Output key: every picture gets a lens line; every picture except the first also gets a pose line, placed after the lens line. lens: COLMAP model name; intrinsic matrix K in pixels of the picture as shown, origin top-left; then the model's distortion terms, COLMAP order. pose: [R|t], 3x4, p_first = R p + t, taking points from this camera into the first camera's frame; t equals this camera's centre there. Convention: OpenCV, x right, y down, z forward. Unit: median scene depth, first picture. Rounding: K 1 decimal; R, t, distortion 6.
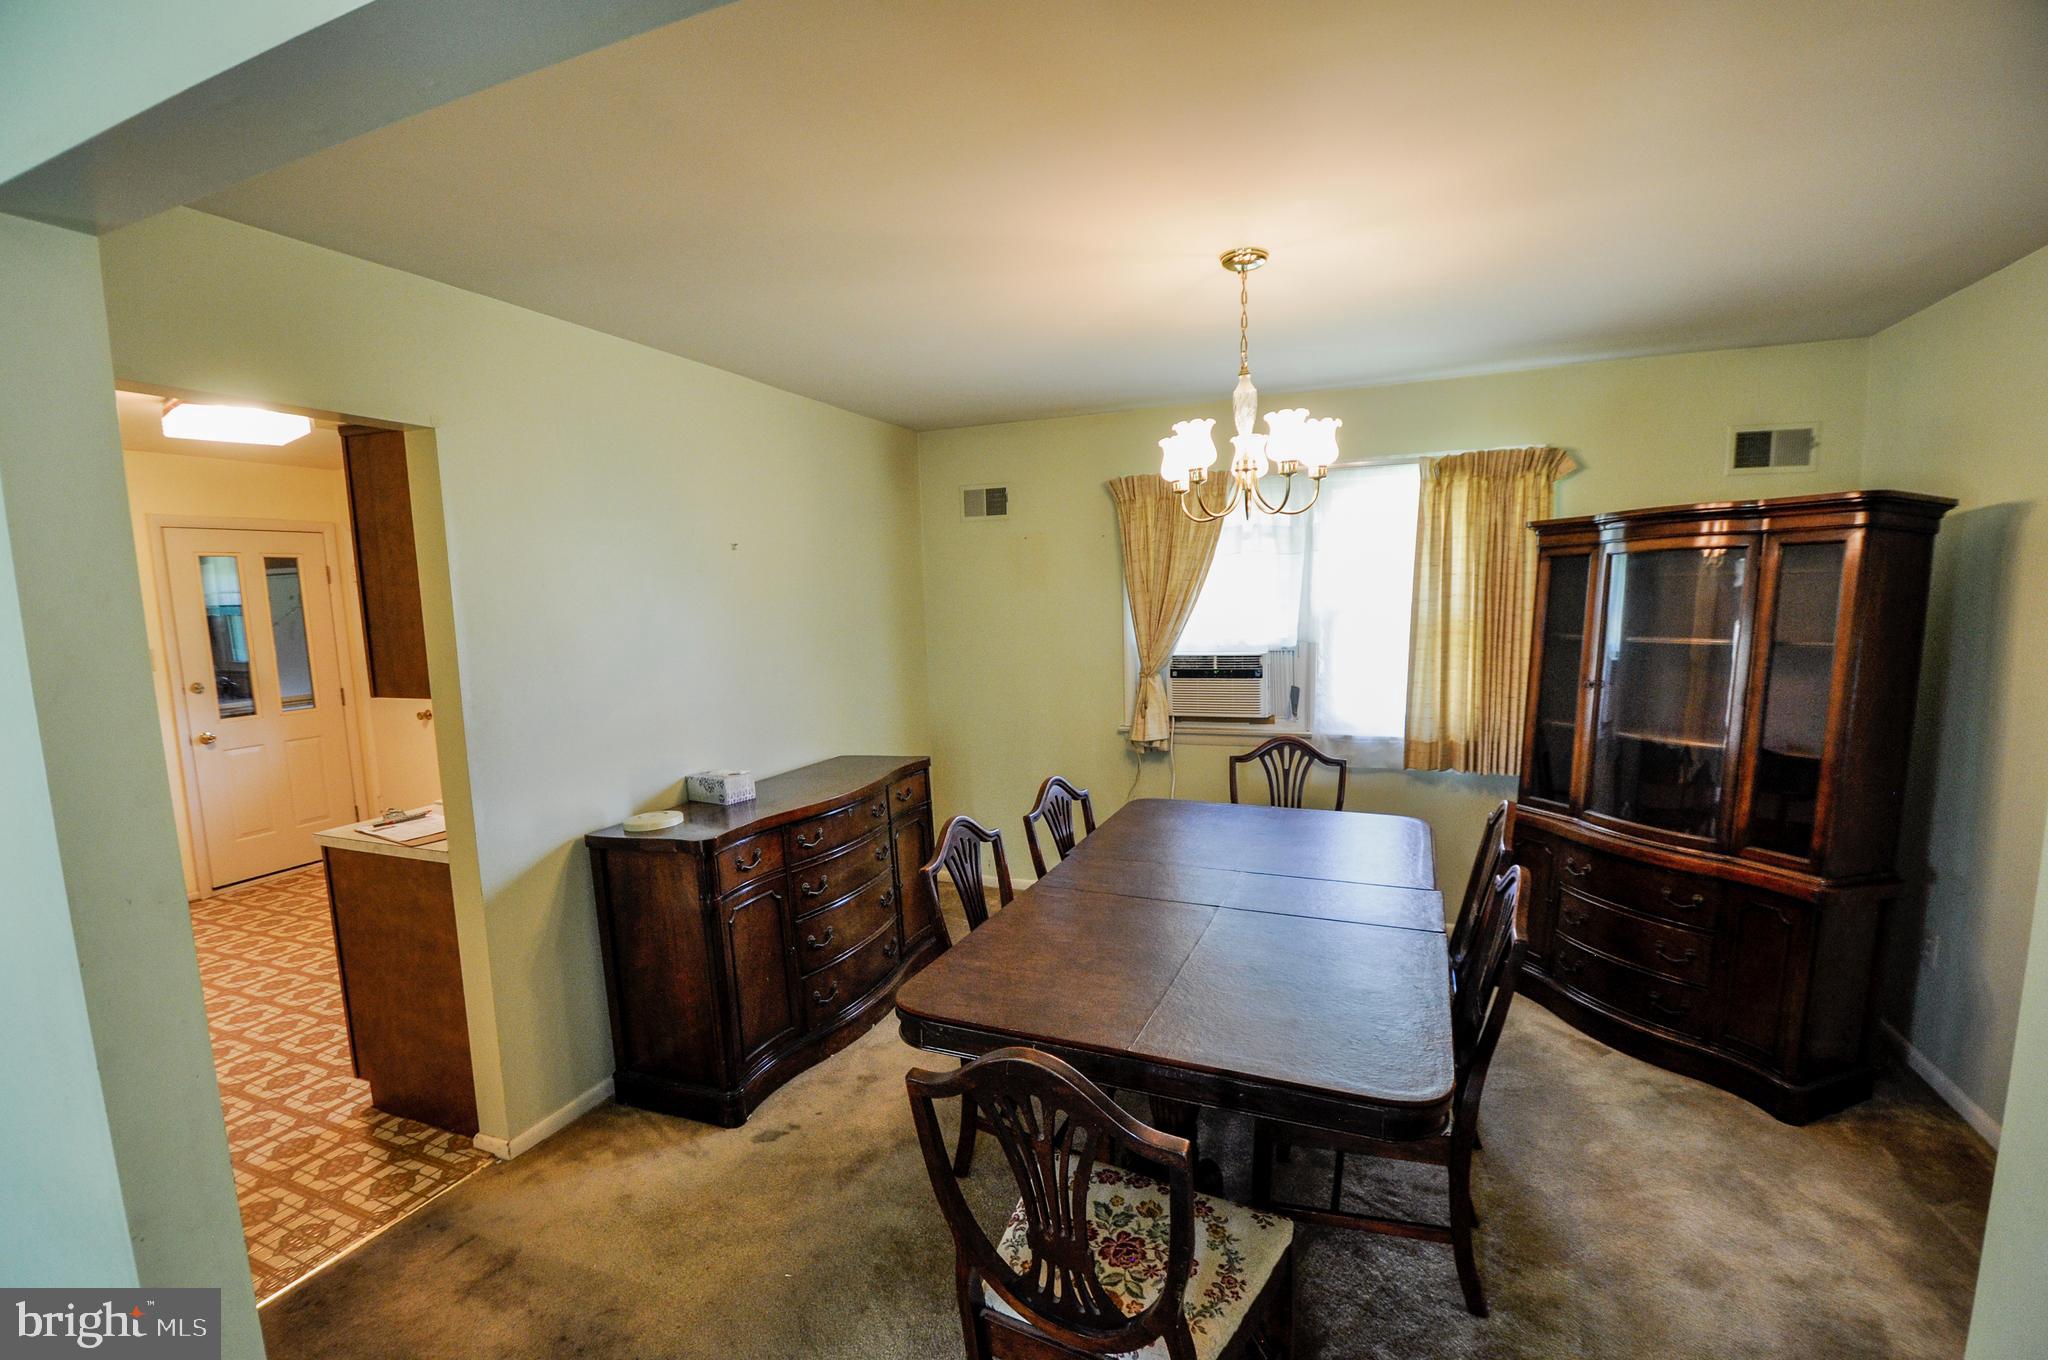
lens RADIAL K [[890.0, 0, 1030.9], [0, 890.0, 681.8], [0, 0, 1]] dist [-0.017408, -0.003230]
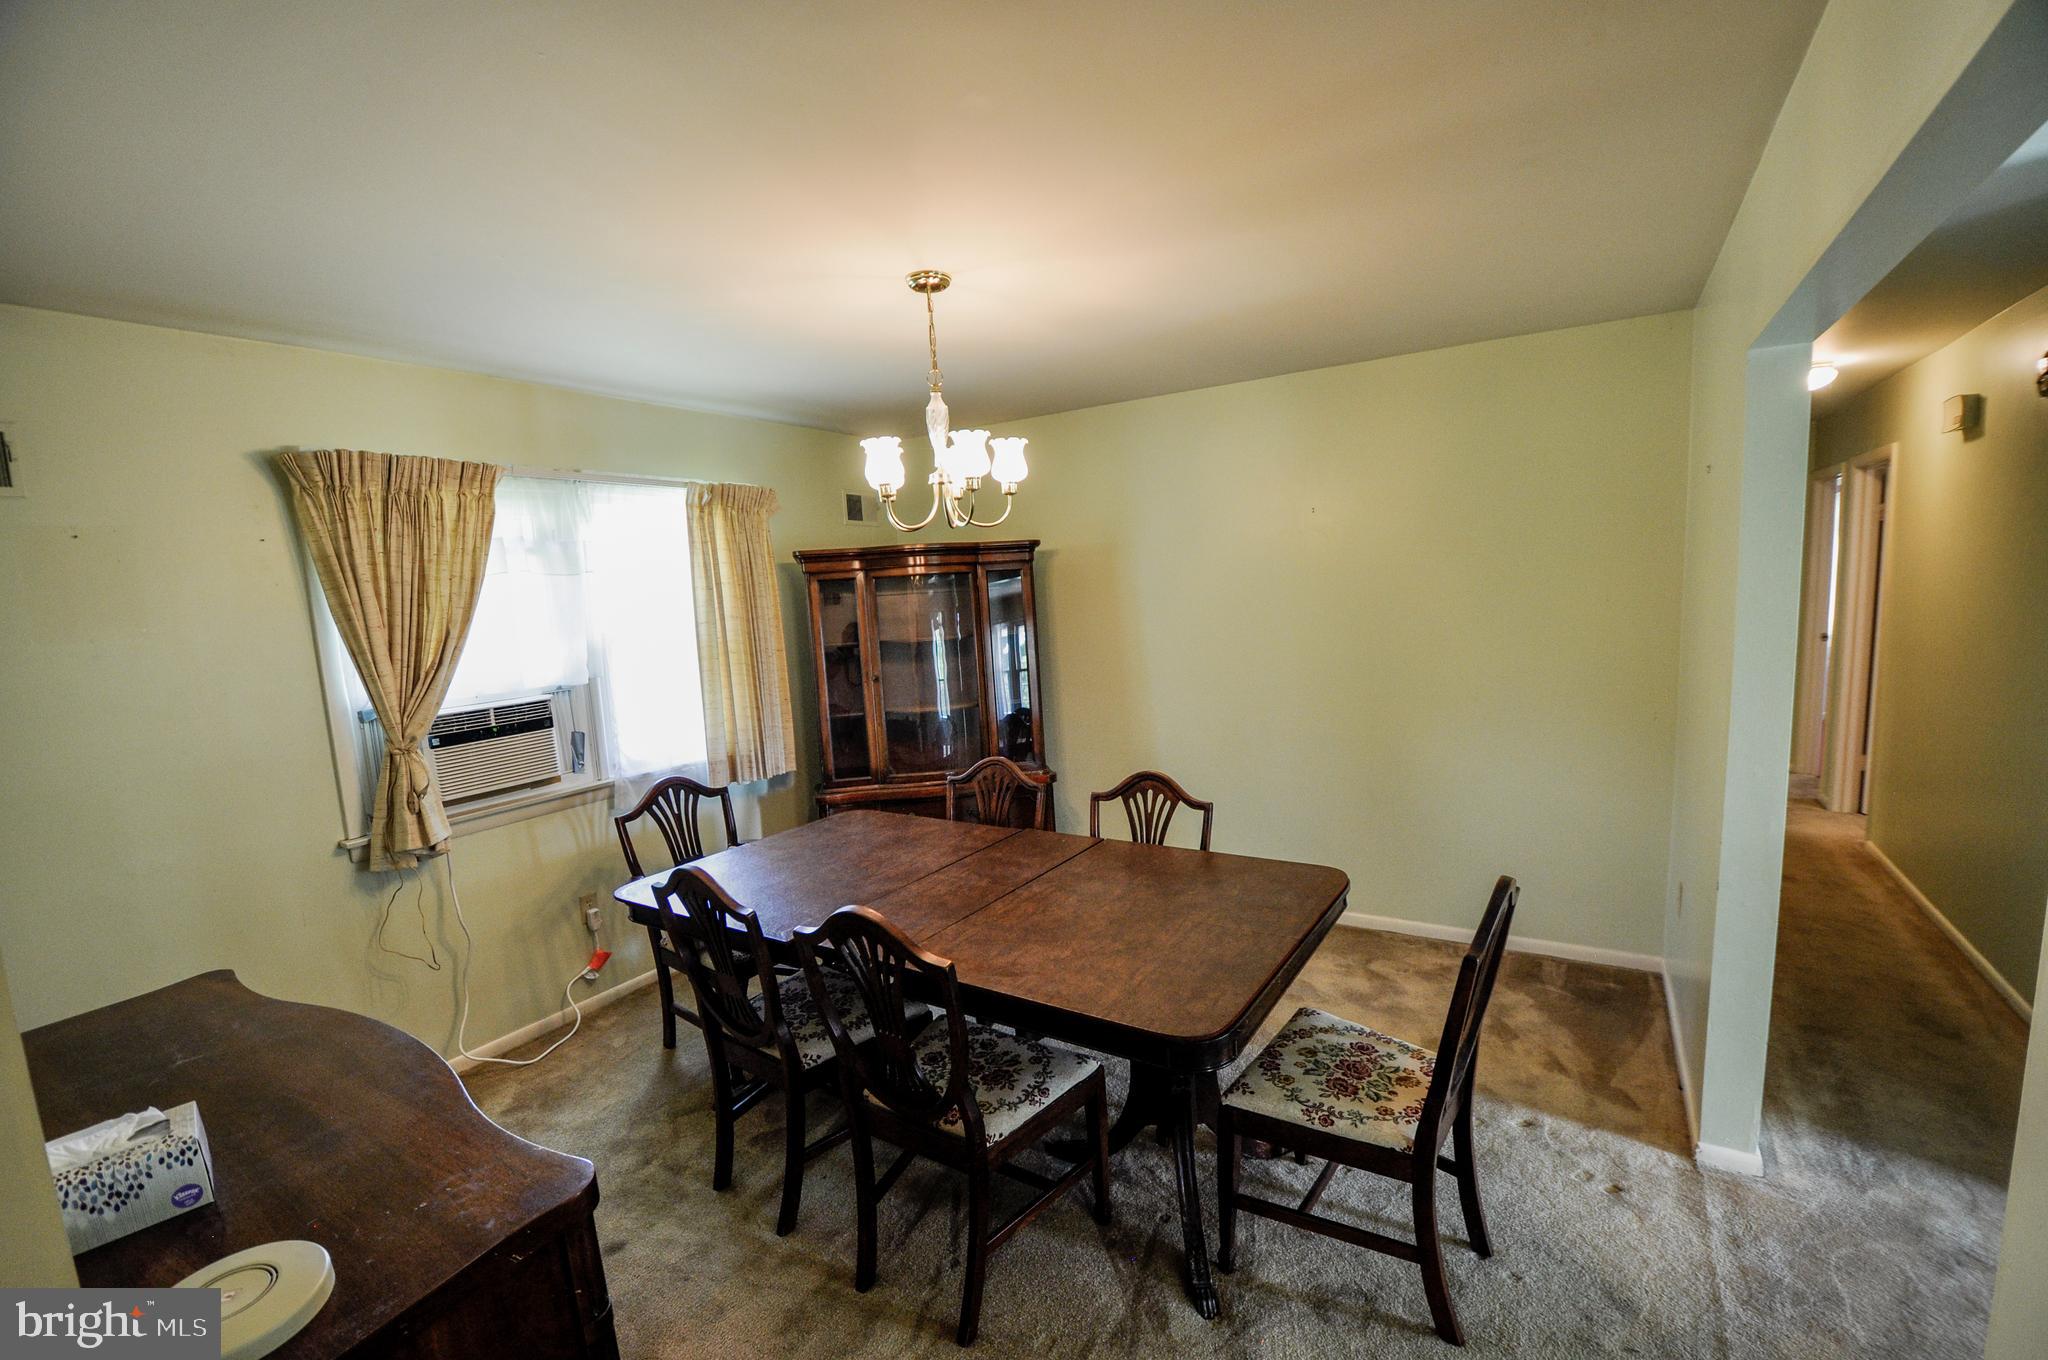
lens RADIAL K [[890.0, 0, 1023.0], [0, 890.0, 700.3], [0, 0, 1]] dist [-0.017408, -0.003230]
pose [[0.179840, -0.107418, 0.977813, -0.500809], [0.141944, 0.986451, 0.082260, -0.037749], [-0.973401, 0.124001, 0.192651, 0.466785]]
